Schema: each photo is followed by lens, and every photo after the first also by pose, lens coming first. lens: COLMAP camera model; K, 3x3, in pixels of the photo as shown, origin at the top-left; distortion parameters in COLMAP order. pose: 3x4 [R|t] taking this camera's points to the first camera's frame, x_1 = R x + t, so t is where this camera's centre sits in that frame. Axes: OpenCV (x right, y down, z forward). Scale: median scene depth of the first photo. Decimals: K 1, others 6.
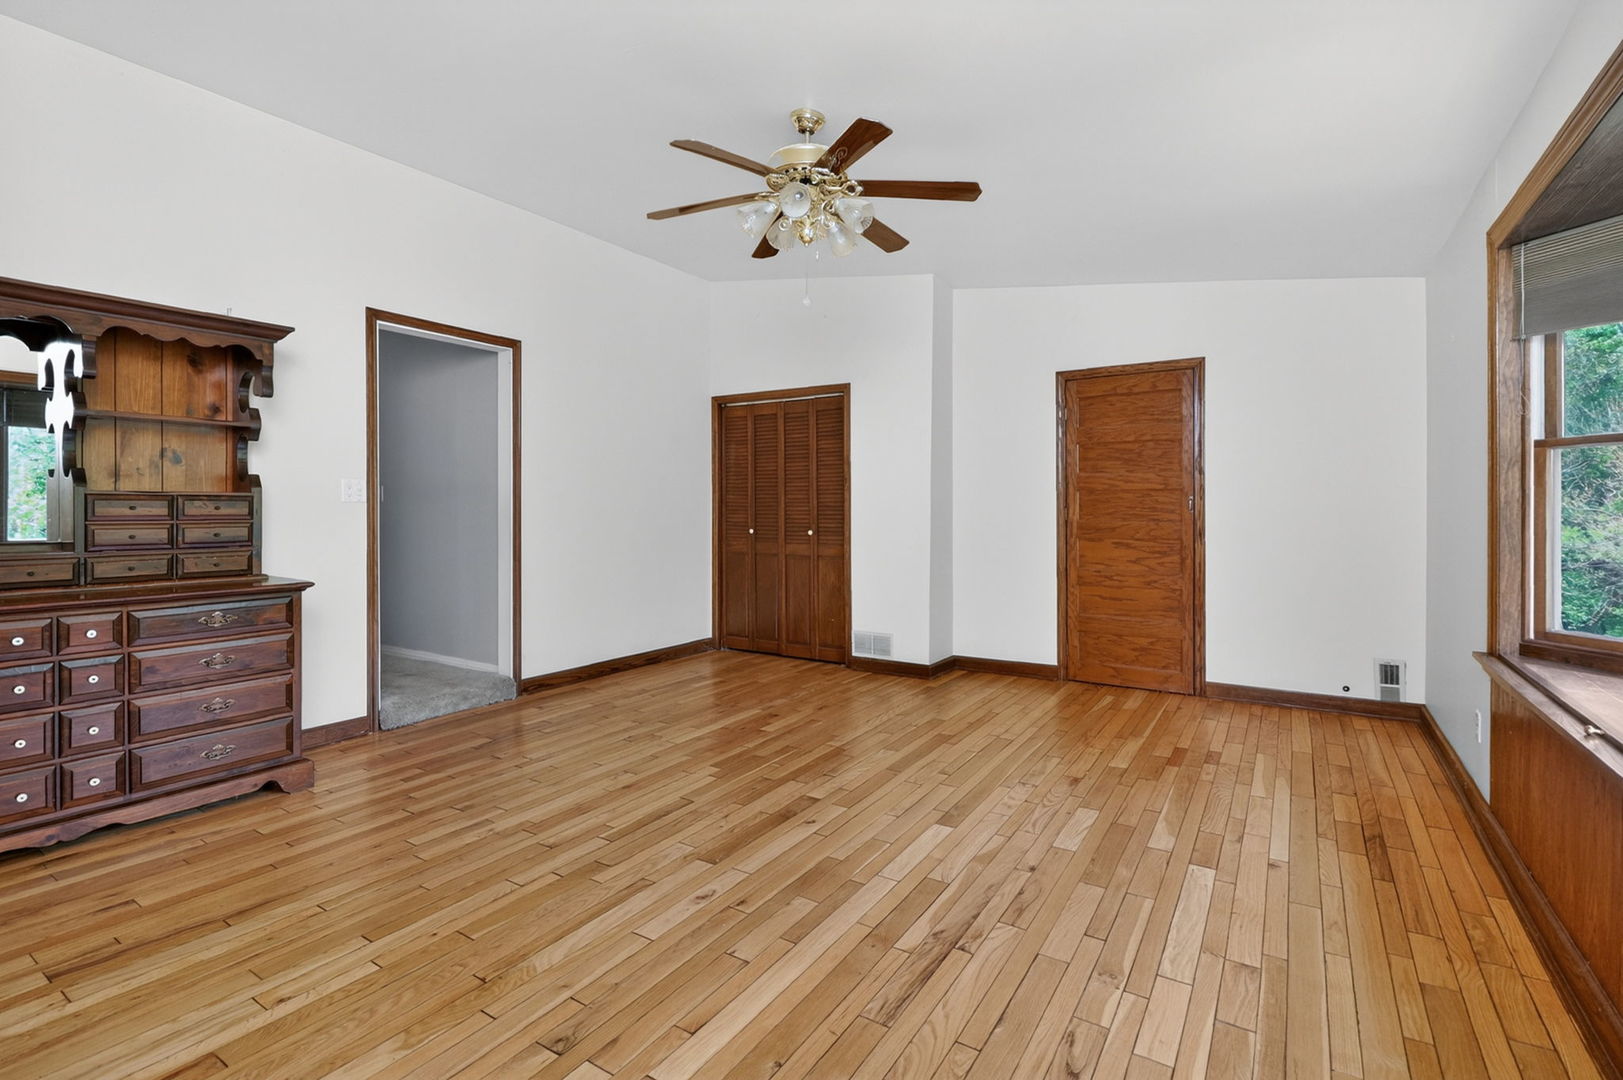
lens RADIAL K [[775.8, 0, 812.2], [0, 775.8, 510.0], [0, 0, 1]] dist [-0.000570, -0.000212]
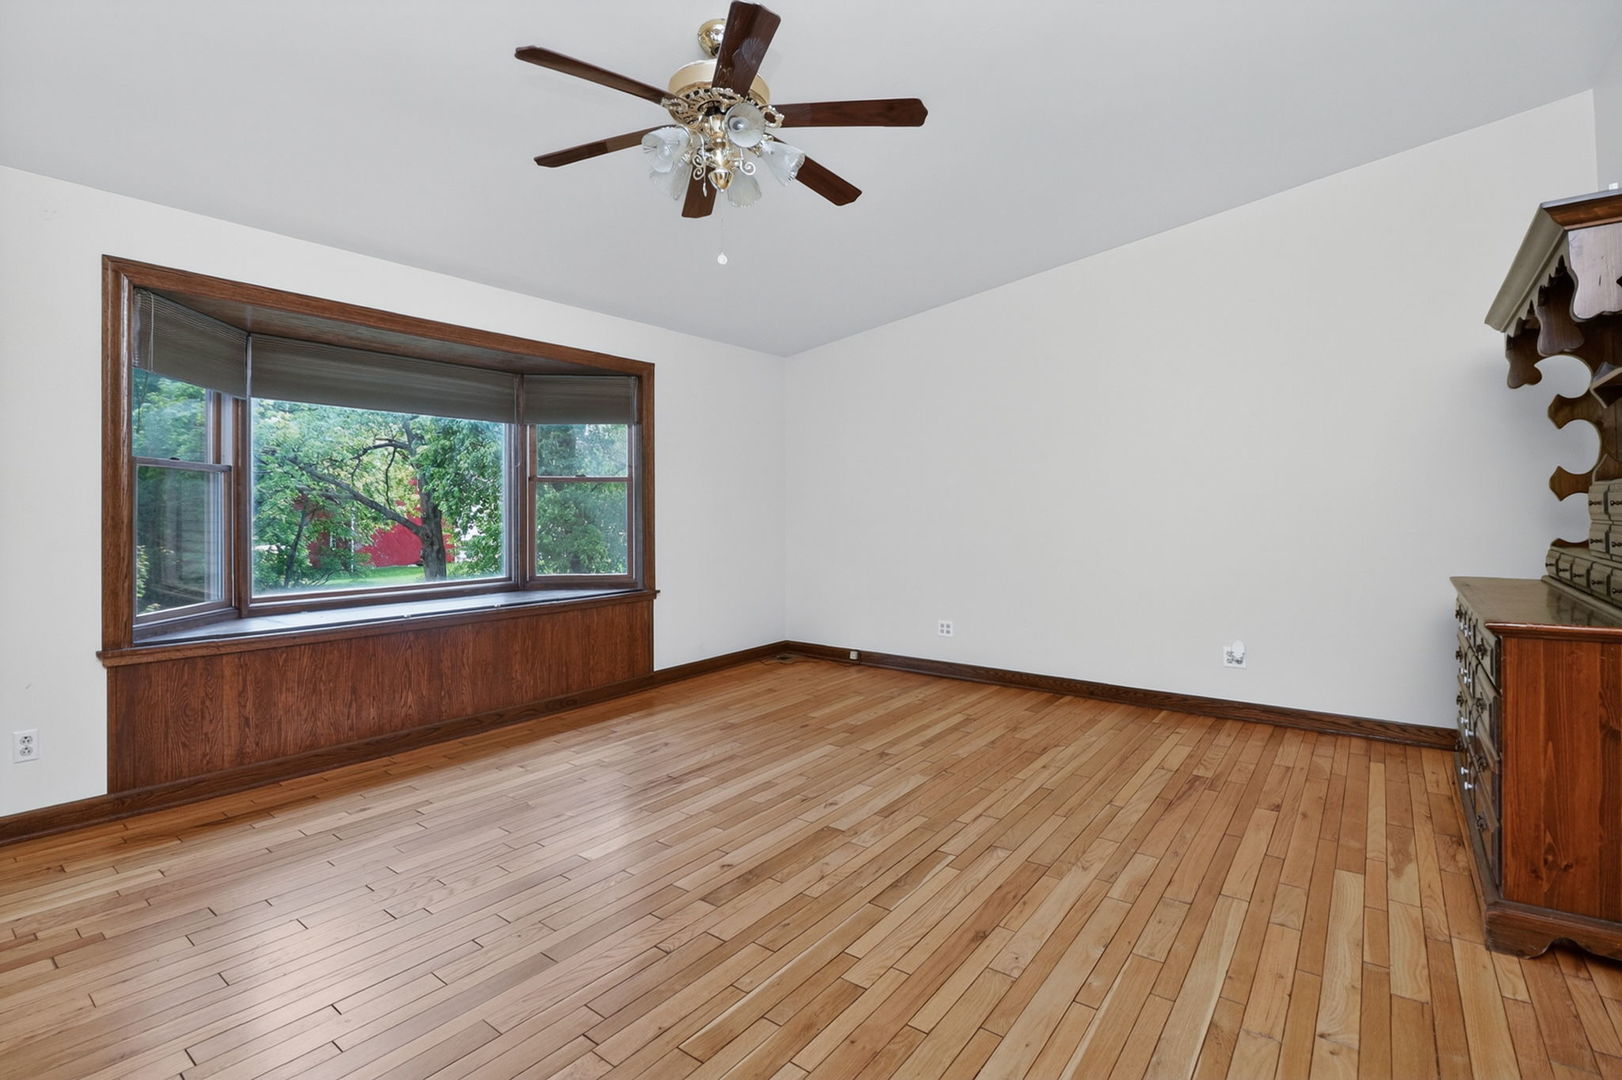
lens RADIAL K [[775.3, 0, 811.7], [0, 775.3, 510.0], [0, 0, 1]] dist [-0.000570, -0.000212]
pose [[-0.997207, 0.008866, 0.074153, -0.195717], [0.008676, 0.999958, -0.002892, 0.001873], [-0.074175, -0.002241, -0.997243, 2.179911]]
